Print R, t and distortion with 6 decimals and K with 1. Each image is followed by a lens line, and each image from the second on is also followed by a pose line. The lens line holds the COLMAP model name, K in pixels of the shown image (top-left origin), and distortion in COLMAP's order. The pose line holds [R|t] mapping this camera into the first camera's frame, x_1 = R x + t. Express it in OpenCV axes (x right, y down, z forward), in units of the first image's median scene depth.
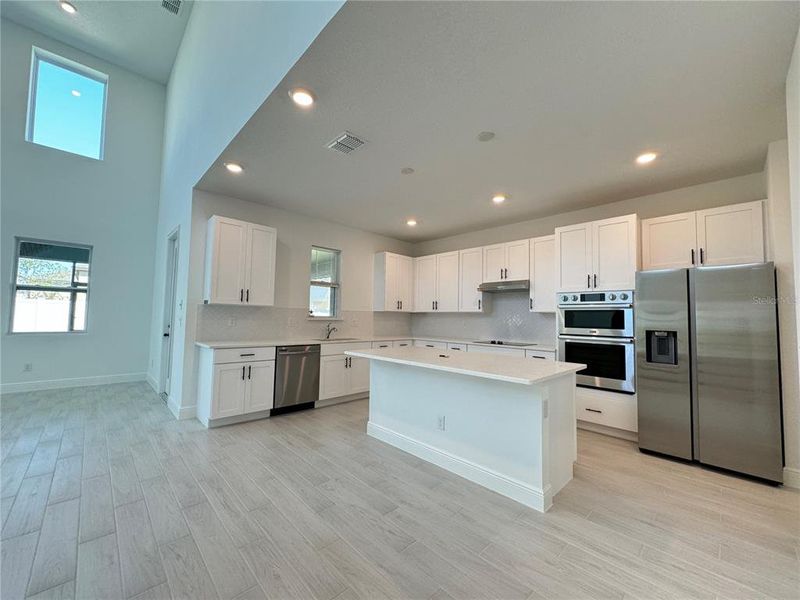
lens RADIAL K [[318.7, 0, 400.0], [0, 318.7, 300.0], [0, 0, 1]] dist [-0.001347, 0.000199]
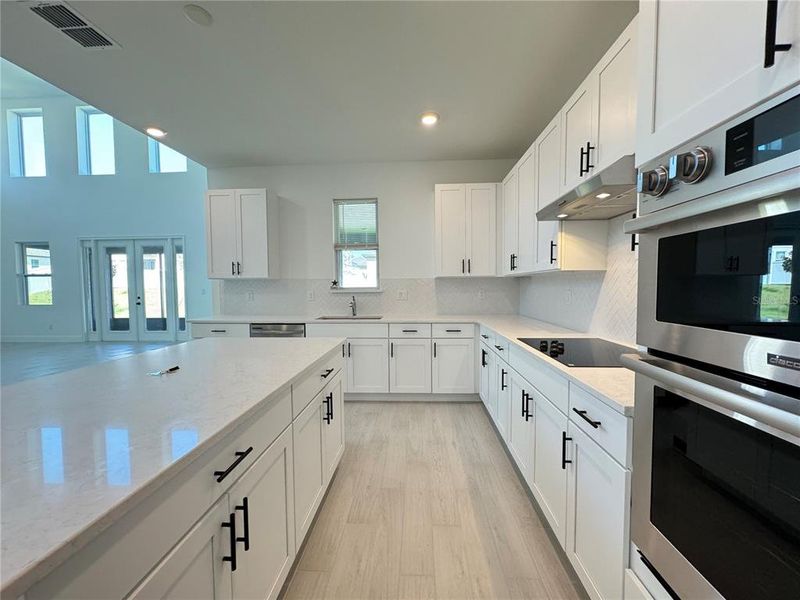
lens RADIAL K [[318.7, 0, 400.0], [0, 318.7, 300.0], [0, 0, 1]] dist [-0.001347, 0.000199]
pose [[0.677189, 0.007767, -0.735768, 0.418921], [0.061795, 0.995811, 0.067387, 0.035599], [0.733210, -0.091100, 0.673873, 0.548185]]
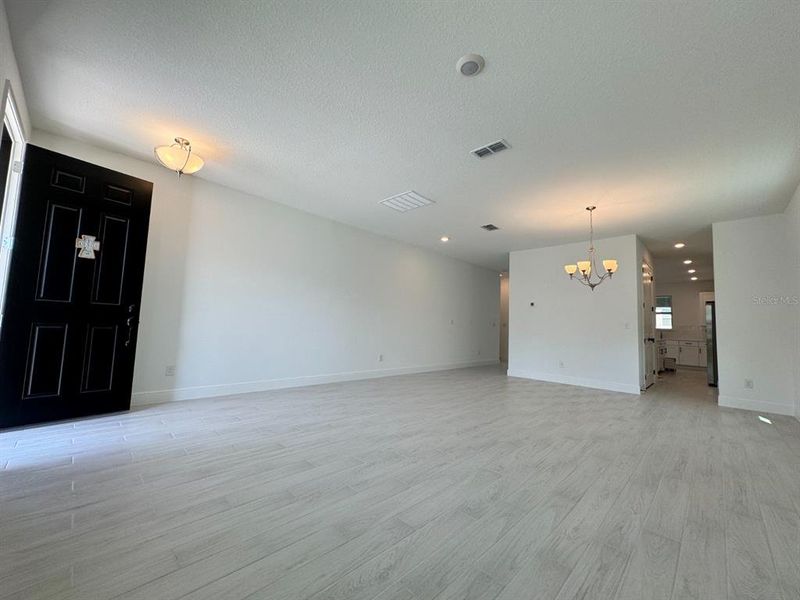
lens RADIAL K [[318.7, 0, 400.0], [0, 318.7, 300.0], [0, 0, 1]] dist [-0.001347, 0.000199]
pose [[0.037237, -0.093892, -0.994886, 1.852717], [0.012638, 0.995541, -0.093481, 0.038824], [0.999227, -0.009092, 0.038257, -0.841995]]
